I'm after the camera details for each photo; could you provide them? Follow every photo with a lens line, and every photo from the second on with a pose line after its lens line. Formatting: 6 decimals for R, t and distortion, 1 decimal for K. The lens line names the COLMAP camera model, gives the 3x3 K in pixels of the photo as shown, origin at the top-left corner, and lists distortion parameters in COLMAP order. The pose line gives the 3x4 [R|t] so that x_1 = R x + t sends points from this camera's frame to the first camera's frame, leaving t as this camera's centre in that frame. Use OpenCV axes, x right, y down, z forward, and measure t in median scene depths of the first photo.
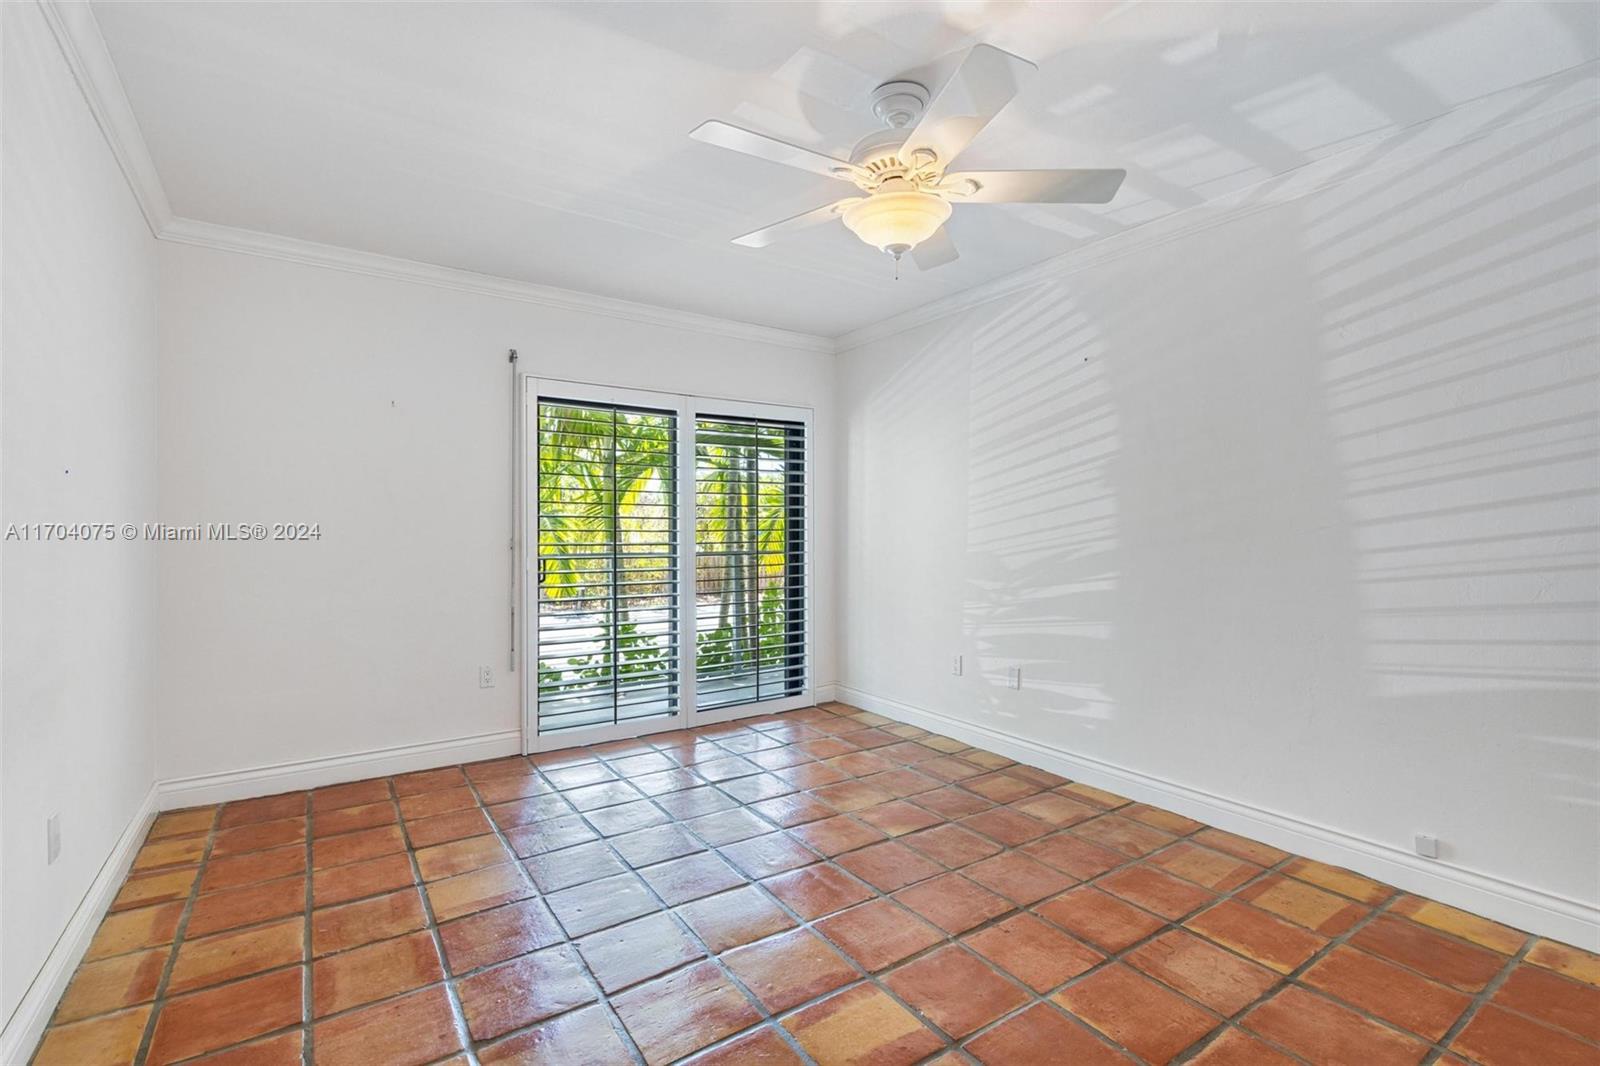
lens RADIAL K [[733.3, 0, 805.2], [0, 733.3, 533.2], [0, 0, 1]] dist [0.023277, -0.001526]
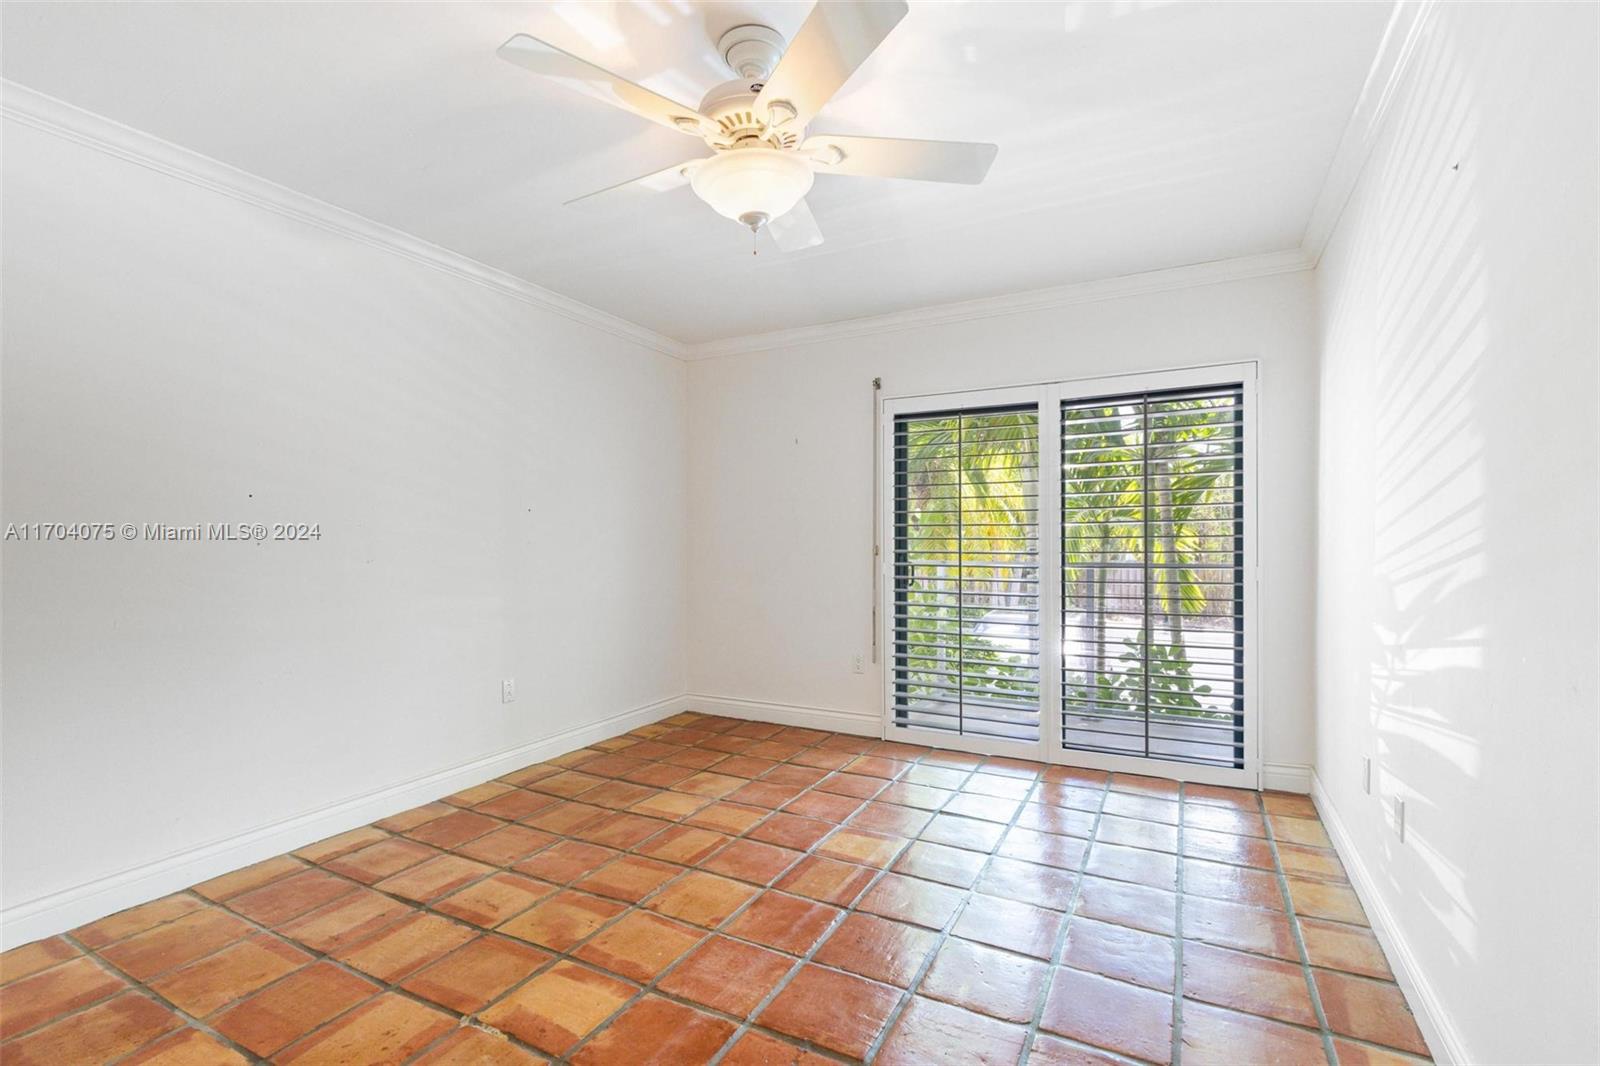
lens RADIAL K [[733.3, 0, 792.9], [0, 733.3, 541.9], [0, 0, 1]] dist [0.023277, -0.001526]
pose [[0.451504, -0.001430, -0.892268, 0.684714], [0.007425, 0.999970, 0.002154, -0.004693], [0.892238, -0.007597, 0.451501, 0.462370]]
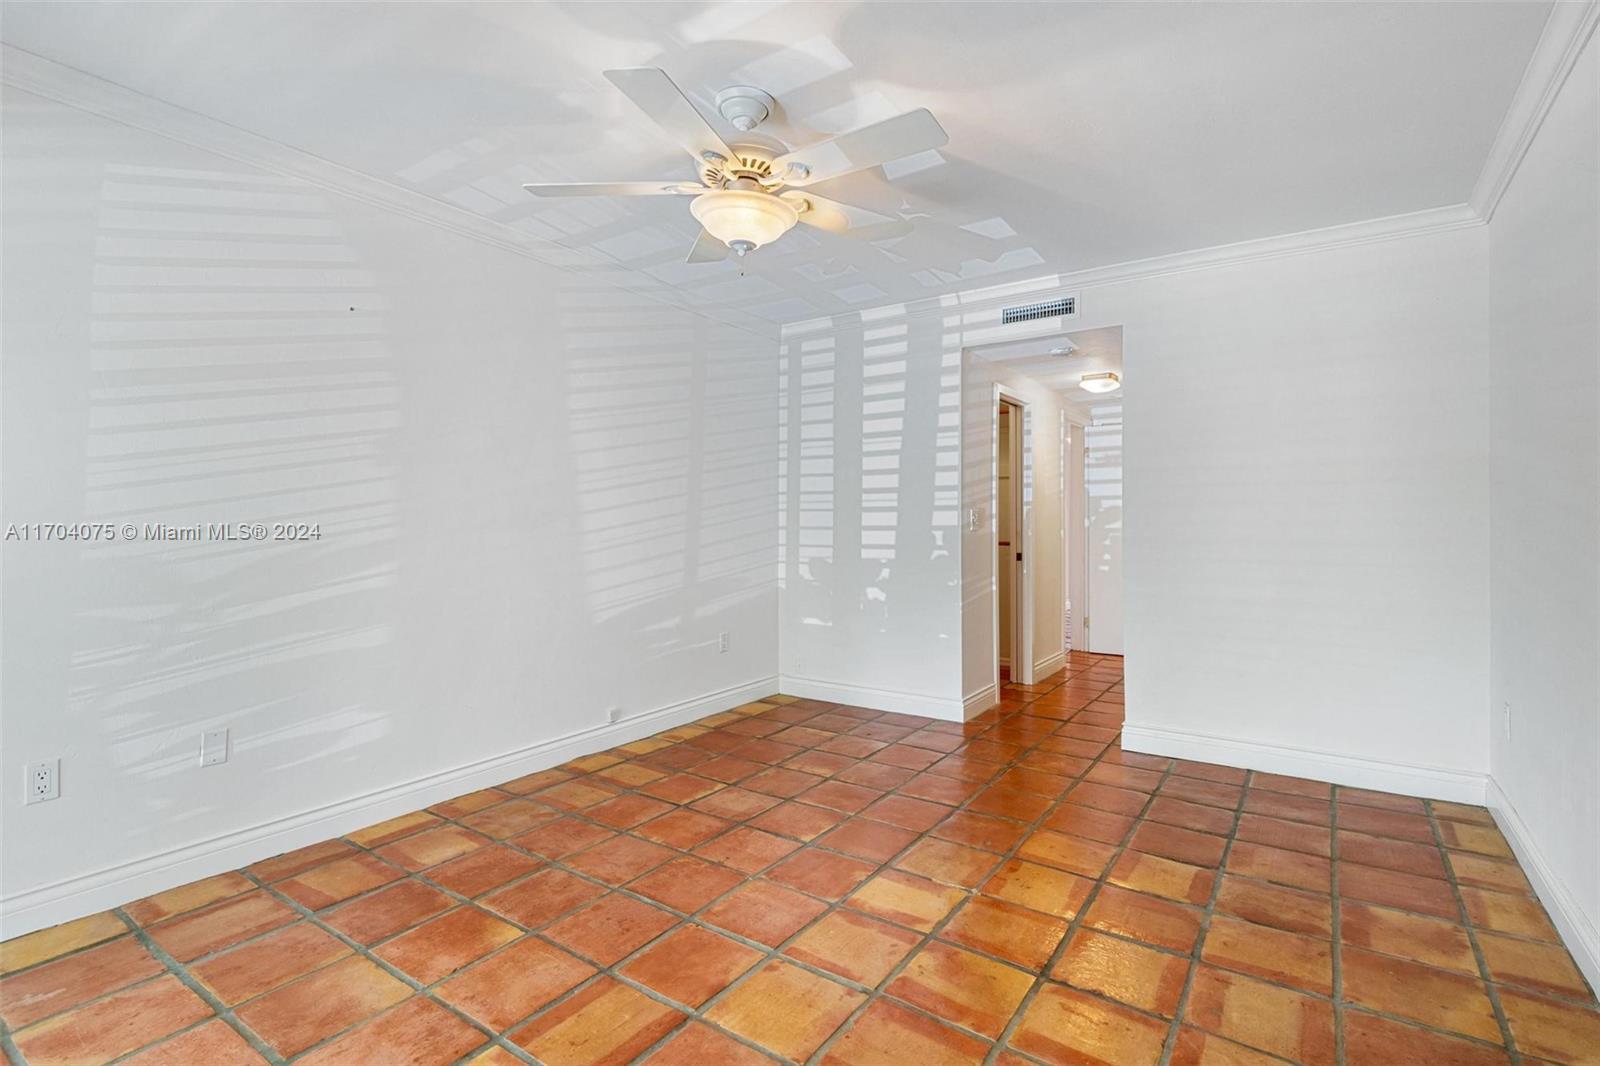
lens RADIAL K [[733.3, 0, 792.9], [0, 733.3, 519.9], [0, 0, 1]] dist [0.023277, -0.001526]
pose [[-0.341340, 0.001411, 0.939939, -0.615533], [0.003469, 0.999994, -0.000241, 0.000970], [-0.939933, 0.003178, -0.341343, 0.924764]]
